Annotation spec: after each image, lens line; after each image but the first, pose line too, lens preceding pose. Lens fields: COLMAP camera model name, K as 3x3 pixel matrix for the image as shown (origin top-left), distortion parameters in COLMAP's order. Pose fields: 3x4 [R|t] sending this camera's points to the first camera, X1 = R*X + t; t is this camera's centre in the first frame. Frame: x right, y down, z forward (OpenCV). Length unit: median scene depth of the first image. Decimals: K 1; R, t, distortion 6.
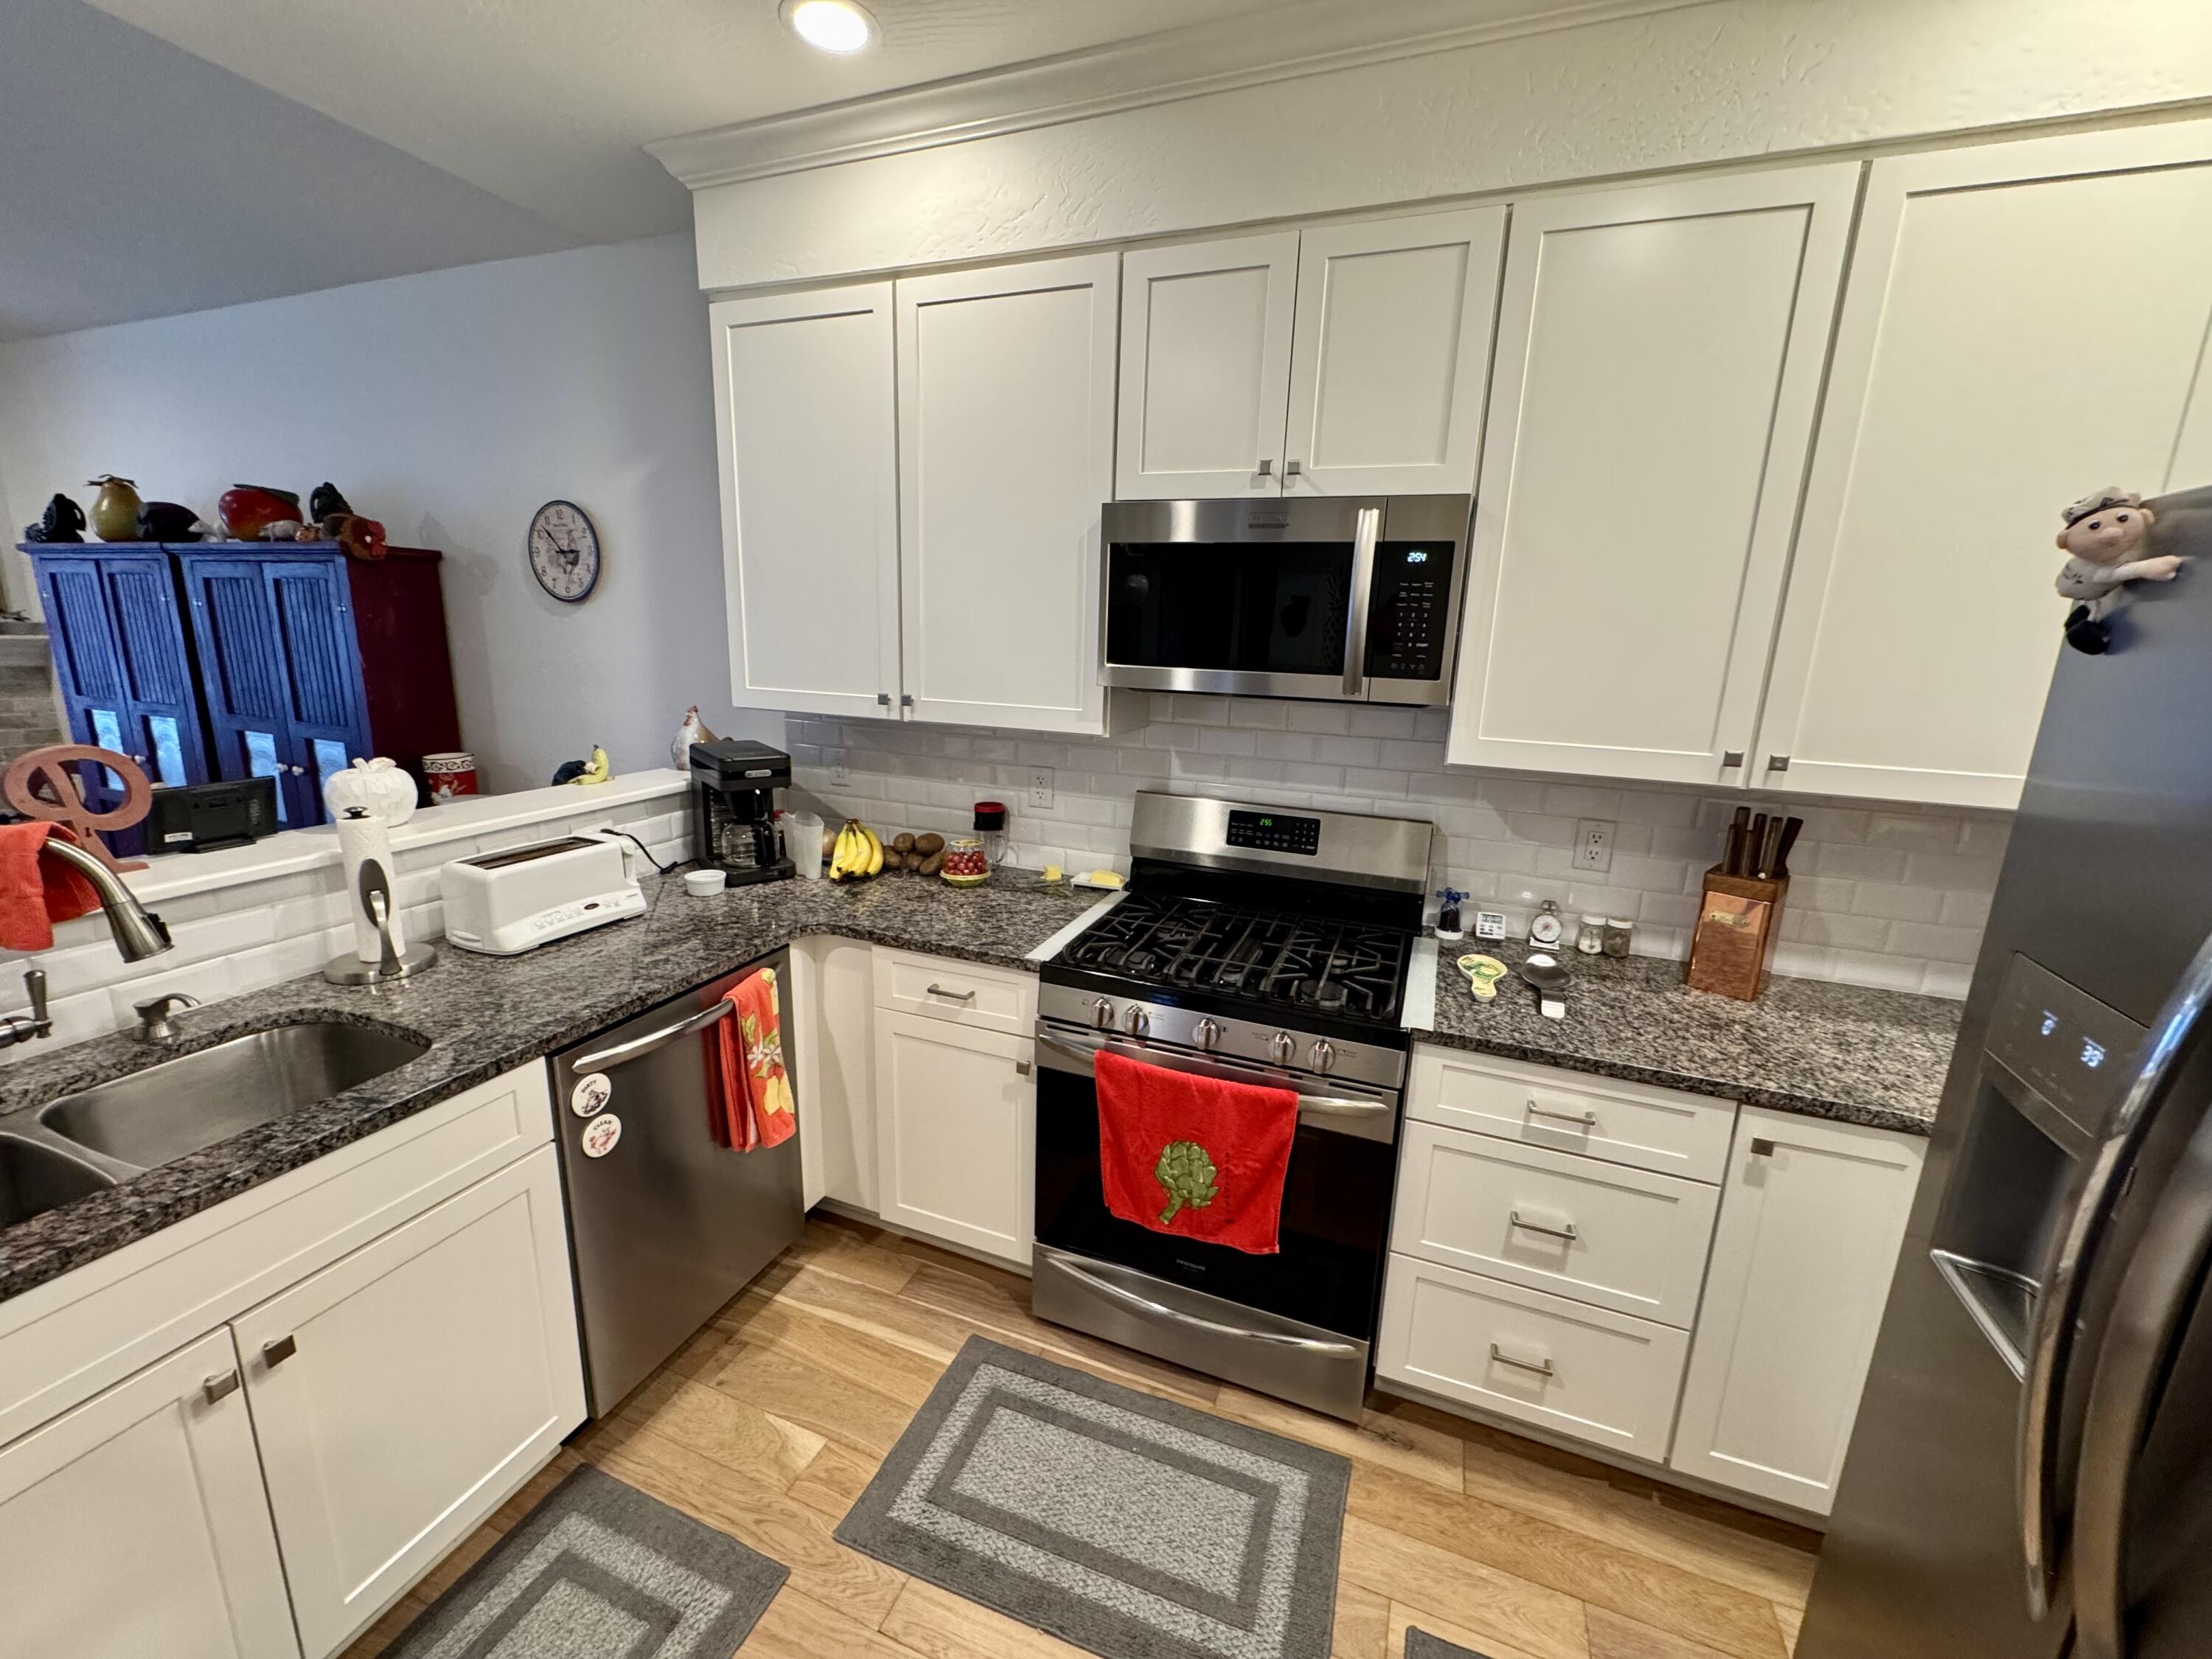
lens RADIAL K [[879.4, 0, 1106.0], [0, 879.4, 829.5], [0, 0, 1]] dist [-0.000824, -0.000138]
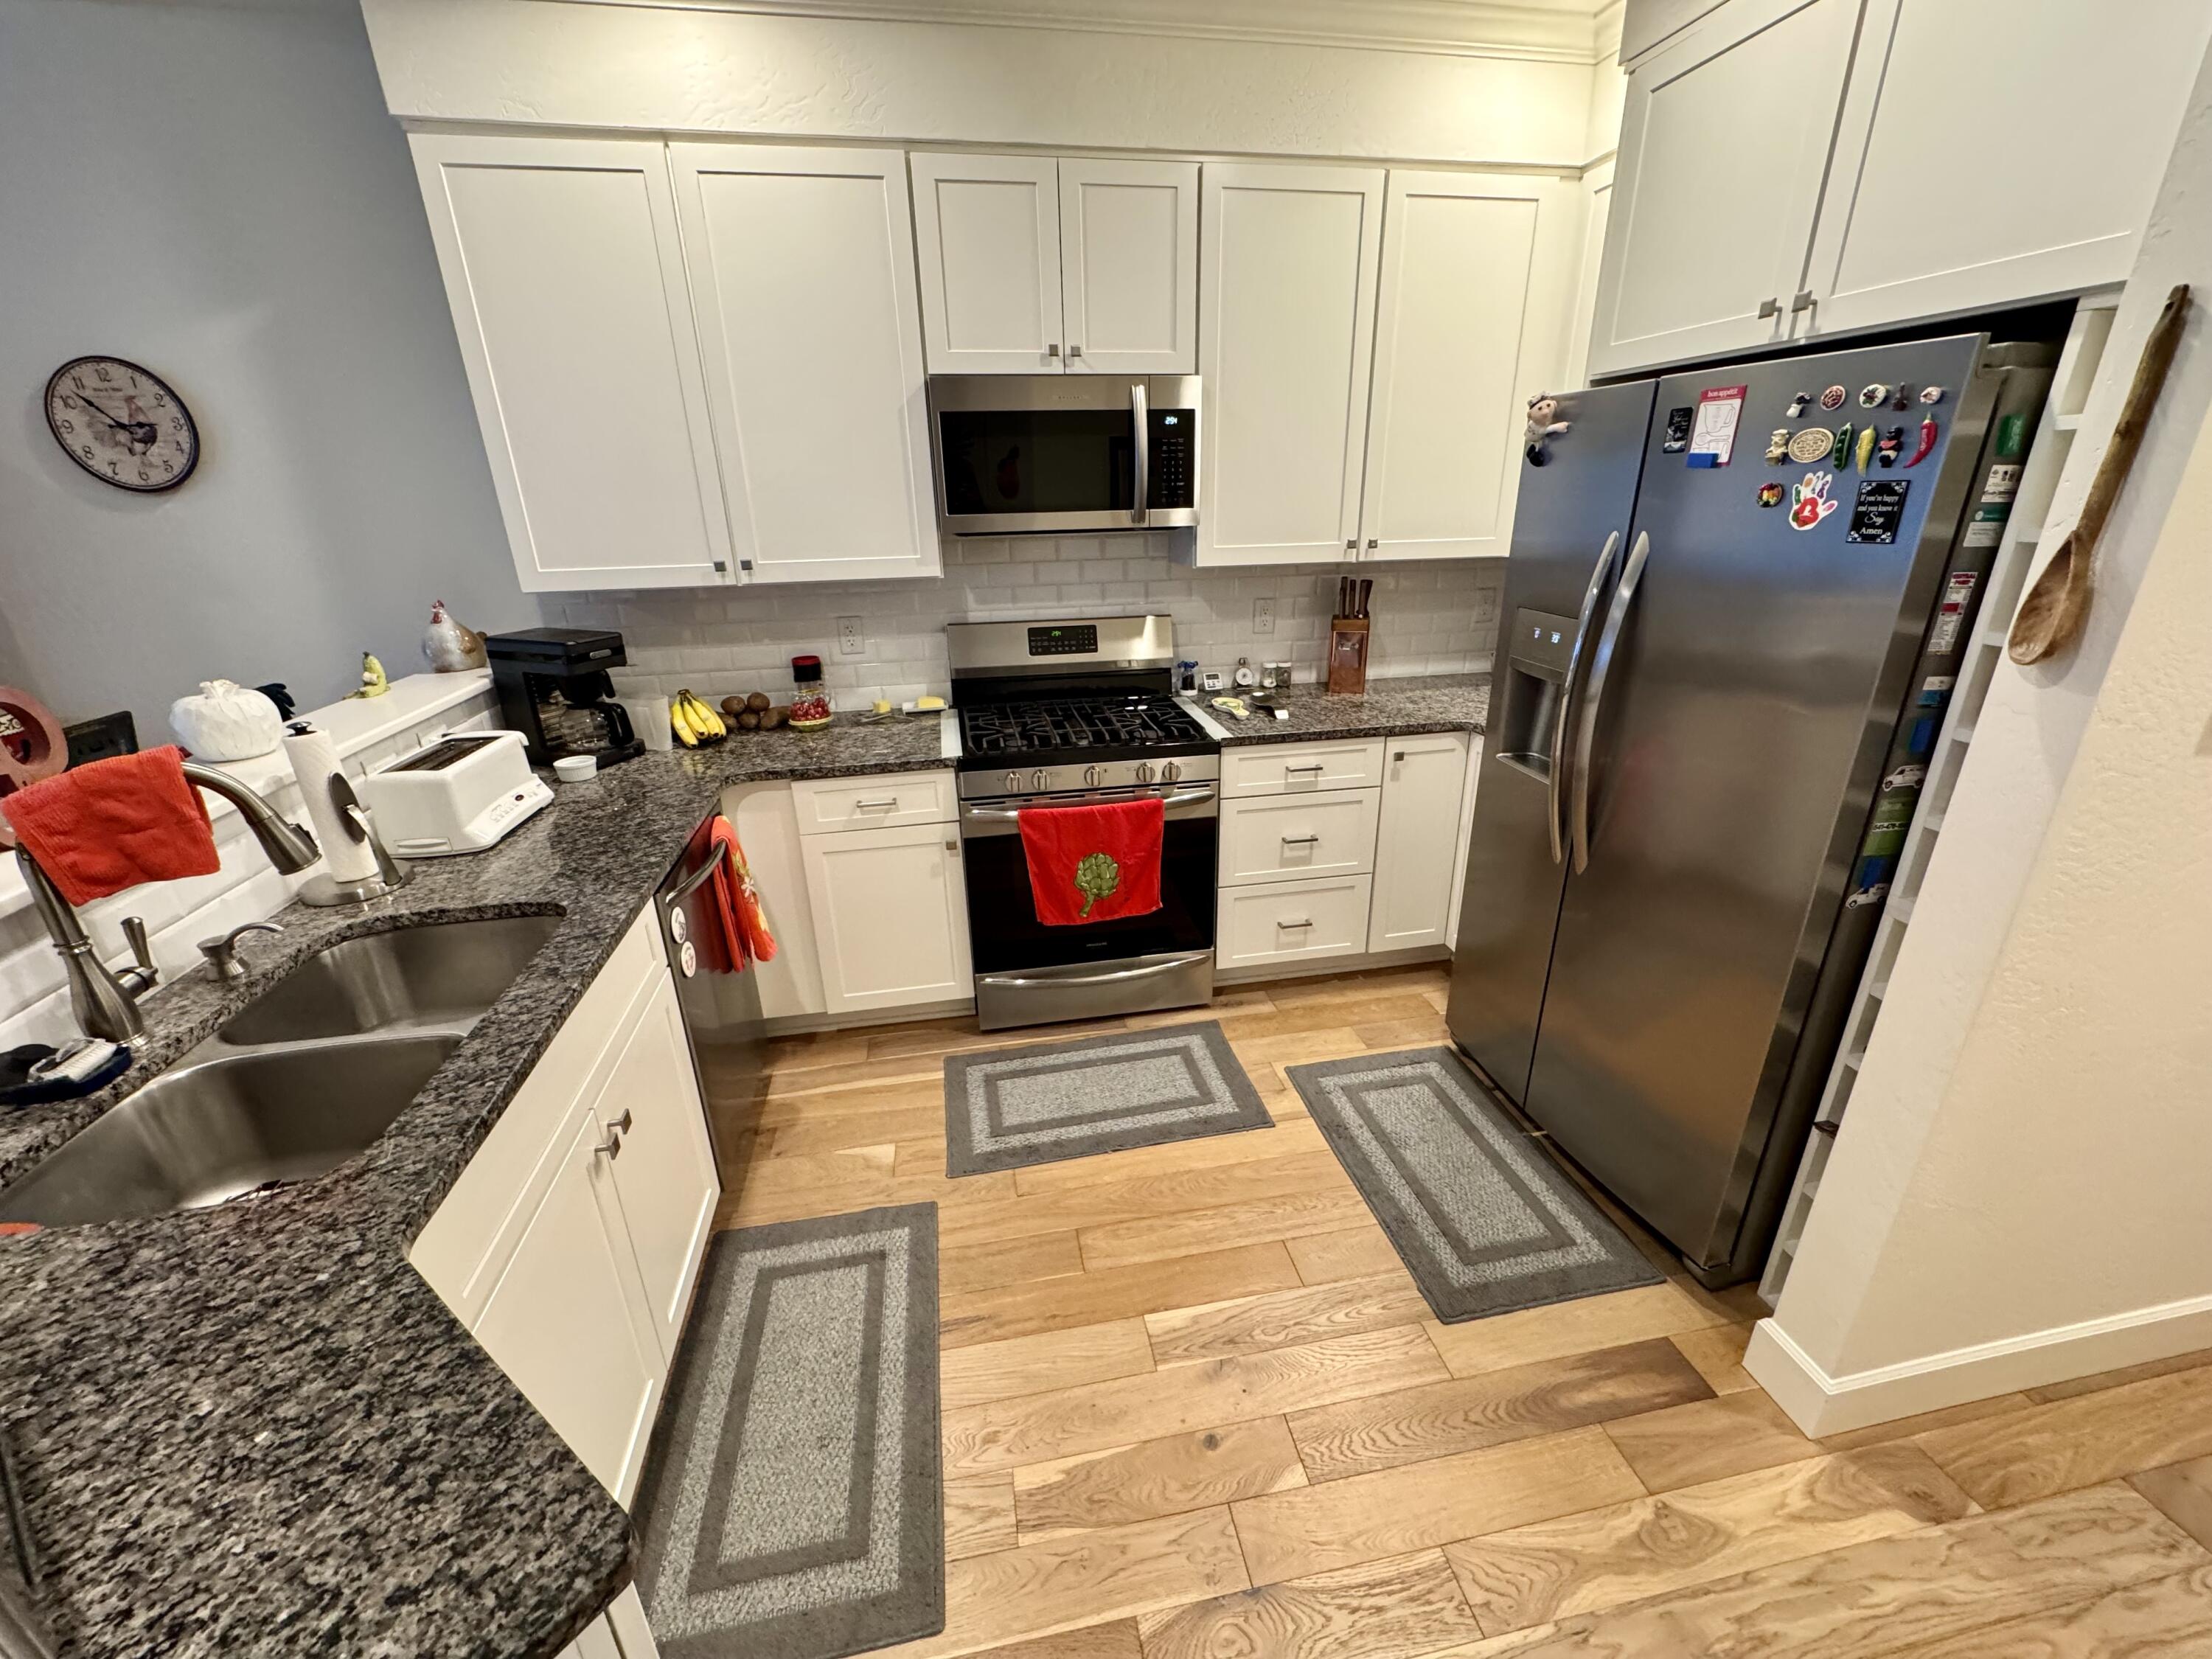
lens RADIAL K [[879.4, 0, 1106.0], [0, 879.4, 829.5], [0, 0, 1]] dist [-0.000824, -0.000138]
pose [[0.851251, -0.237656, 0.467859, -0.524277], [0.164472, 0.967476, 0.192195, 0.041630], [-0.498319, -0.086657, 0.862652, -0.230845]]
